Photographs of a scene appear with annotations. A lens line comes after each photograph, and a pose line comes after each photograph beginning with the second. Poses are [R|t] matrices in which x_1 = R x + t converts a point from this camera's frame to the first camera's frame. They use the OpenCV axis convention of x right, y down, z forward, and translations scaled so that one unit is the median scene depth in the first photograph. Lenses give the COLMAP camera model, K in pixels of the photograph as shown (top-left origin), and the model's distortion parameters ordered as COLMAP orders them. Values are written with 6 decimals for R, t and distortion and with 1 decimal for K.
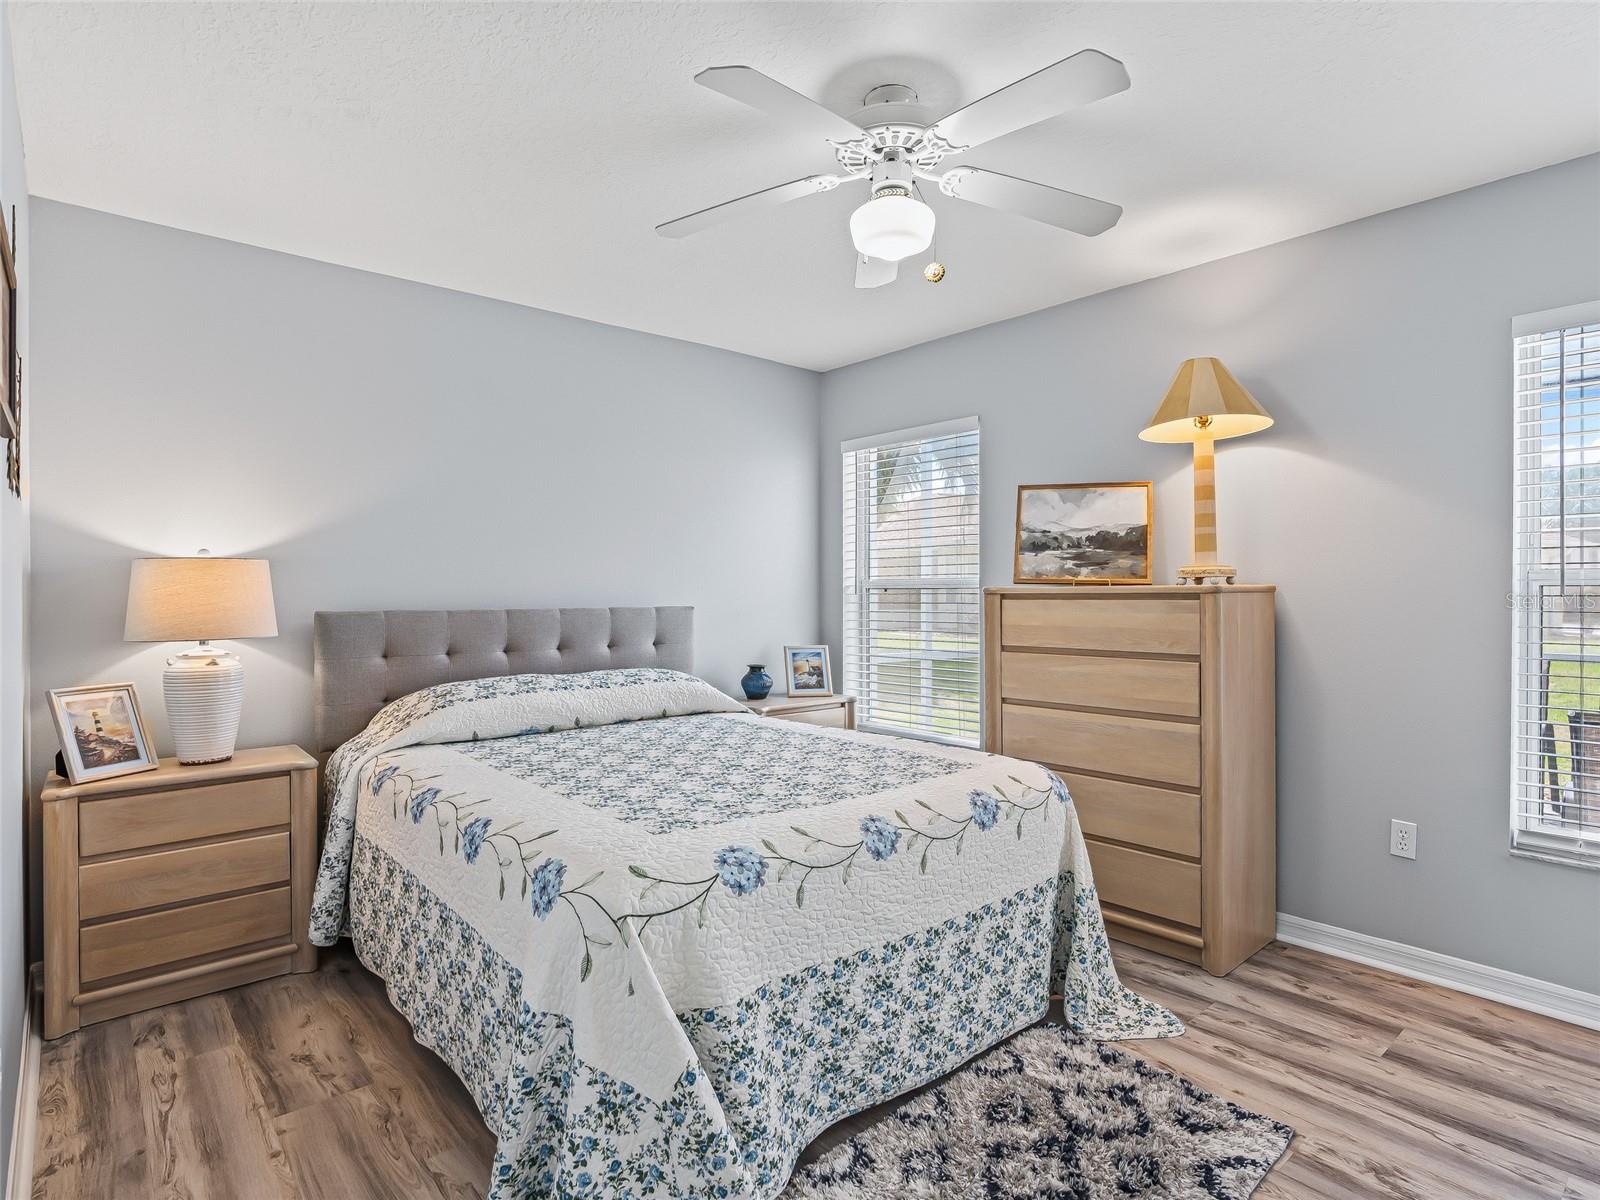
lens RADIAL K [[831.3, 0, 797.5], [0, 831.3, 592.5], [0, 0, 1]] dist [-0.022893, 0.005552]
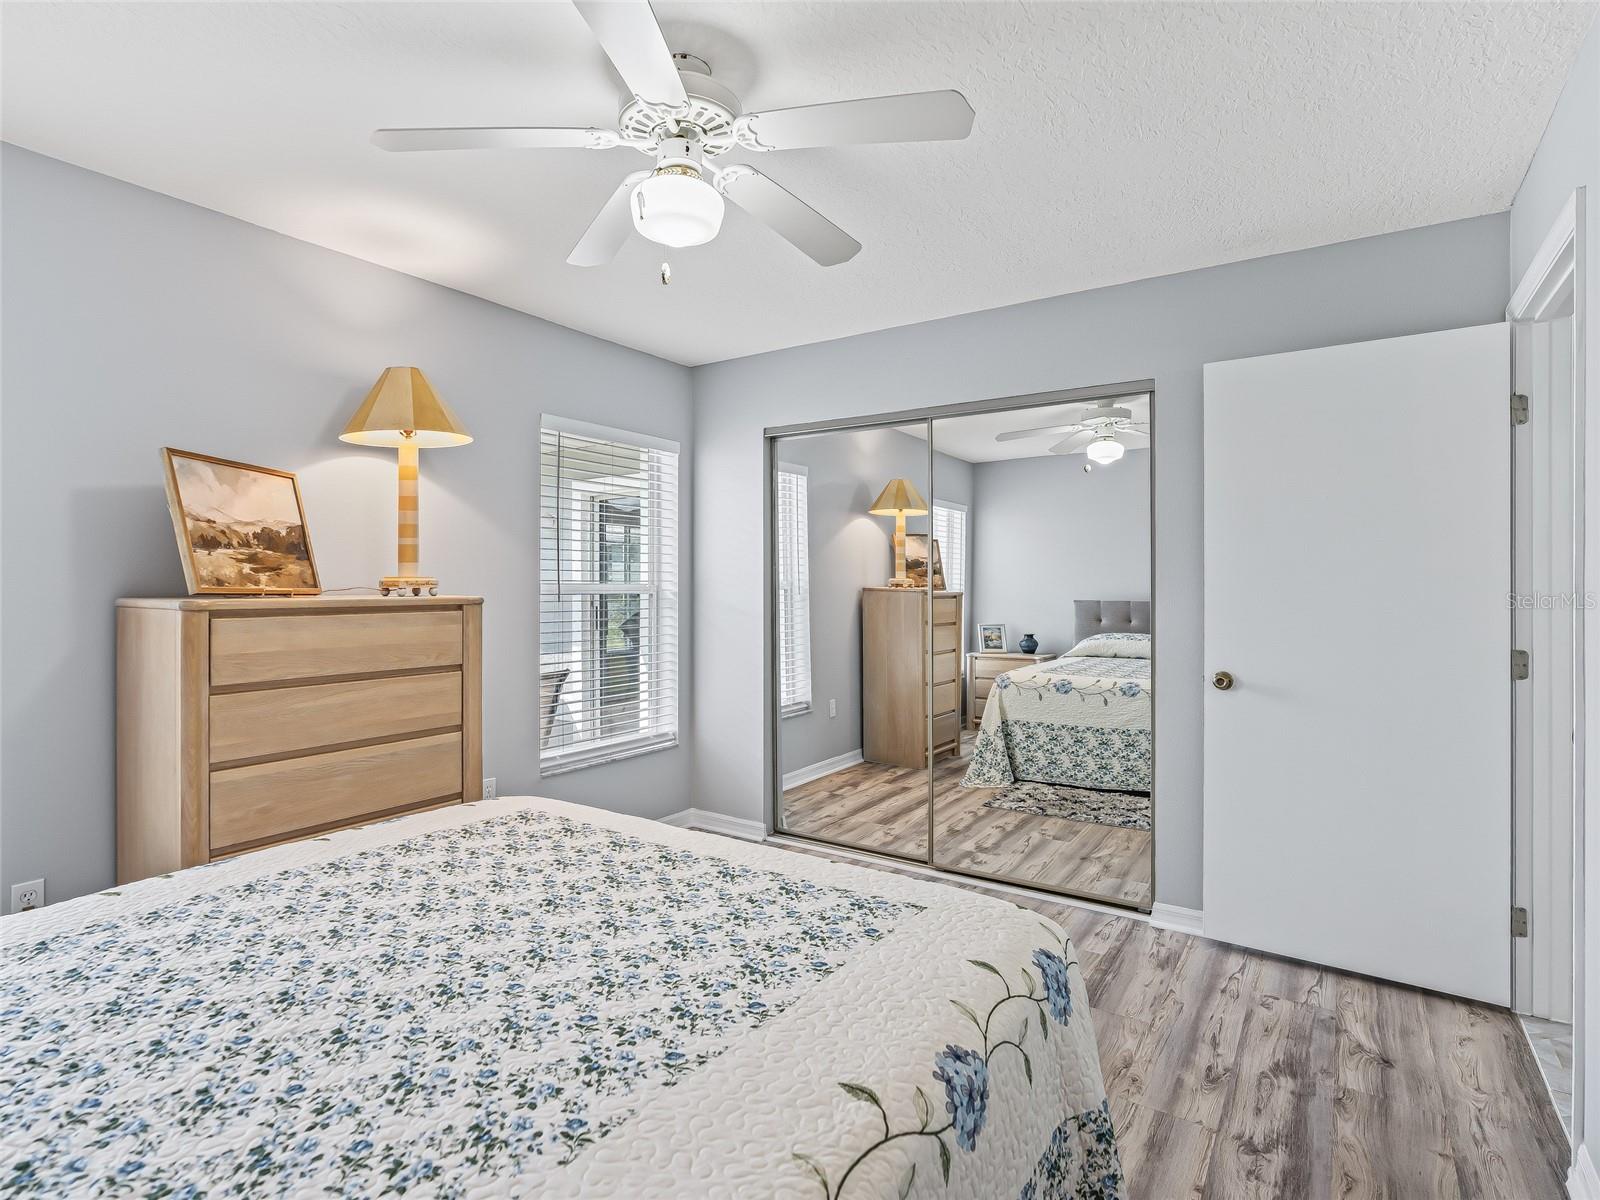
lens RADIAL K [[831.3, 0, 791.2], [0, 831.3, 595.3], [0, 0, 1]] dist [-0.022893, 0.005552]
pose [[-0.231511, -0.005671, 0.972816, -0.518612], [0.003528, 0.999972, 0.006669, -0.013294], [-0.972826, 0.004976, -0.231484, 0.702899]]
